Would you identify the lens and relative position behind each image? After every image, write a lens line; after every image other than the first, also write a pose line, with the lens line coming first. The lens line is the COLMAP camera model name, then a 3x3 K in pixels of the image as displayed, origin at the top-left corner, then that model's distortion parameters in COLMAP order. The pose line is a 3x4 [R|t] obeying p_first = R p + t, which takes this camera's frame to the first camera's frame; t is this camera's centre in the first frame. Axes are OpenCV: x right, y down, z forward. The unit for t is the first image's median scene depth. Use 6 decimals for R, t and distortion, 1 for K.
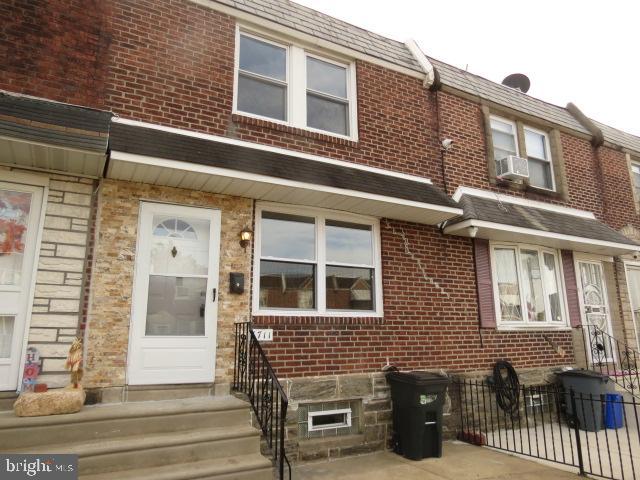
lens RADIAL K [[454.0, 0, 322.0], [0, 454.0, 238.9], [0, 0, 1]] dist [-0.032145, 0.010574]
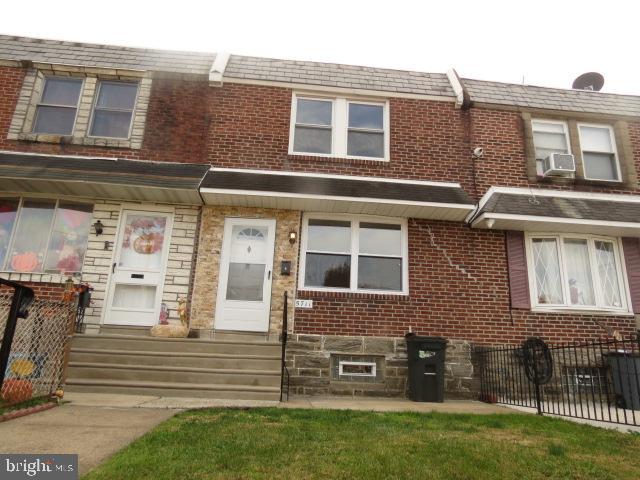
lens RADIAL K [[454.0, 0, 320.6], [0, 454.0, 238.1], [0, 0, 1]] dist [-0.032145, 0.010574]
pose [[0.913762, -0.071717, -0.399870, 0.432024], [0.042598, 0.995783, -0.081252, 0.107185], [0.404011, 0.057212, 0.912963, -0.257964]]
